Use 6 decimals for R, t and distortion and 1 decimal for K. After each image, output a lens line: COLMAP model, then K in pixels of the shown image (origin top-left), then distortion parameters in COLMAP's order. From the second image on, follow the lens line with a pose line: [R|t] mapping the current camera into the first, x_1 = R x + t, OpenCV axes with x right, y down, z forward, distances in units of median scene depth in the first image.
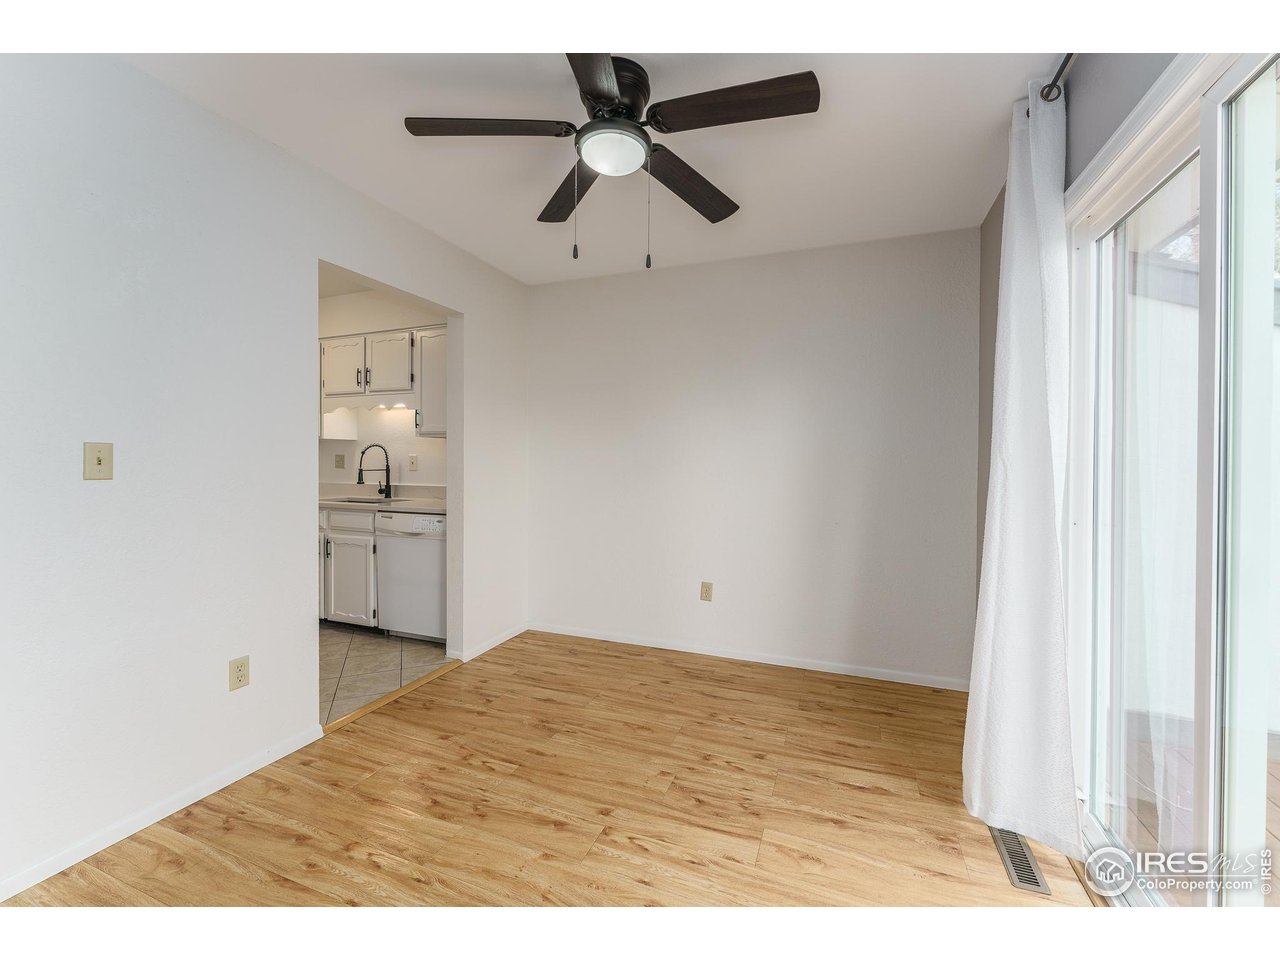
lens RADIAL K [[525.9, 0, 641.7], [0, 525.9, 456.4], [0, 0, 1]] dist [0.000923, 0.000019]
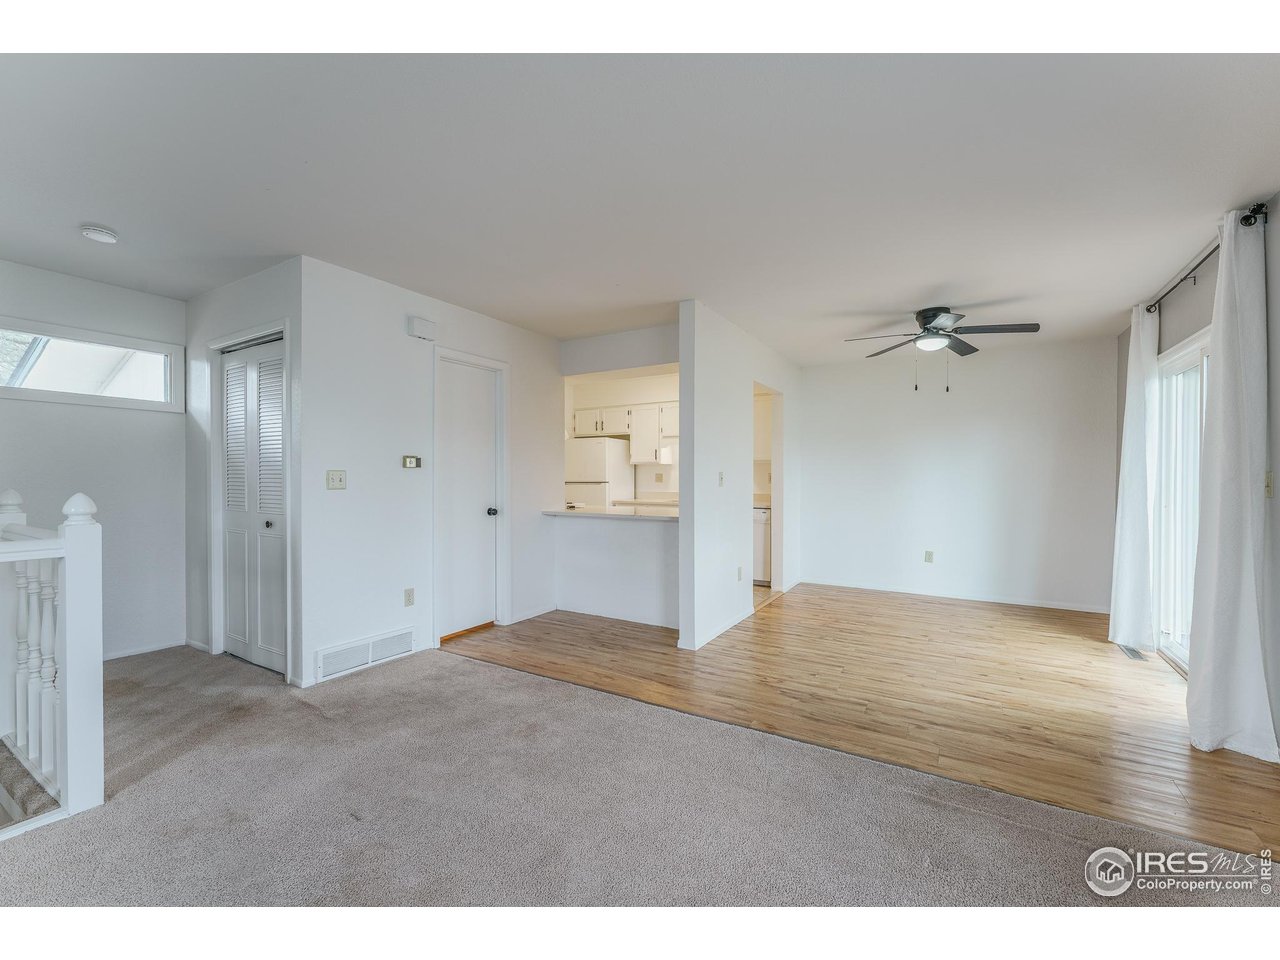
lens RADIAL K [[545.0, 0, 631.6], [0, 545.0, 472.5], [0, 0, 1]] dist [-0.003799, -0.000349]
pose [[0.985281, -0.005076, -0.170868, -0.455423], [0.006653, 0.999940, 0.008657, -0.023751], [0.170814, -0.009666, 0.985256, -0.751594]]
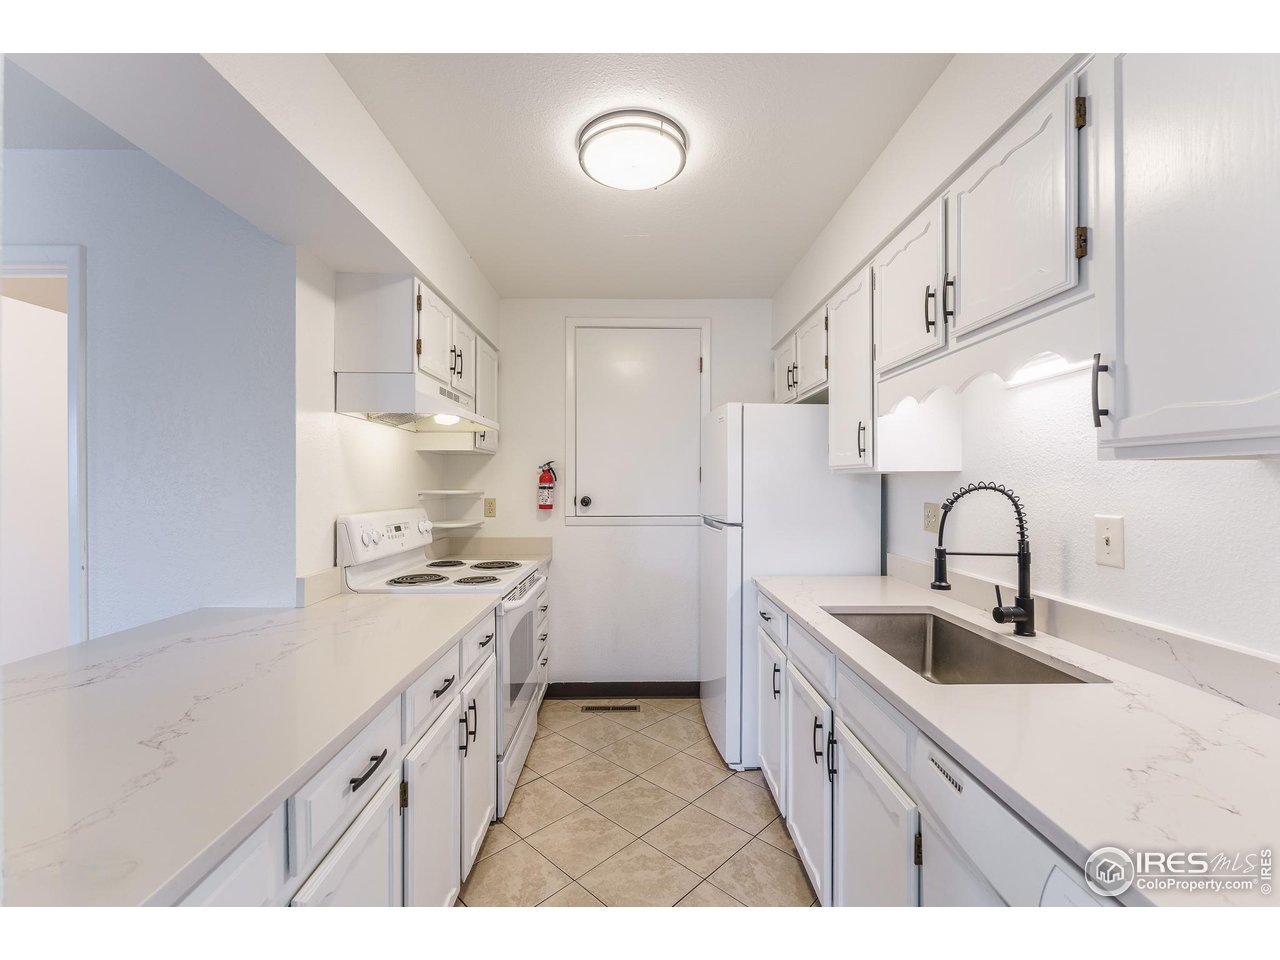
lens RADIAL K [[545.0, 0, 634.5], [0, 545.0, 480.6], [0, 0, 1]] dist [-0.003799, -0.000349]
pose [[0.372702, -0.003013, -0.927946, -0.268519], [0.002223, 0.999995, -0.002354, -0.027708], [0.927948, -0.001185, 0.372707, 0.694509]]
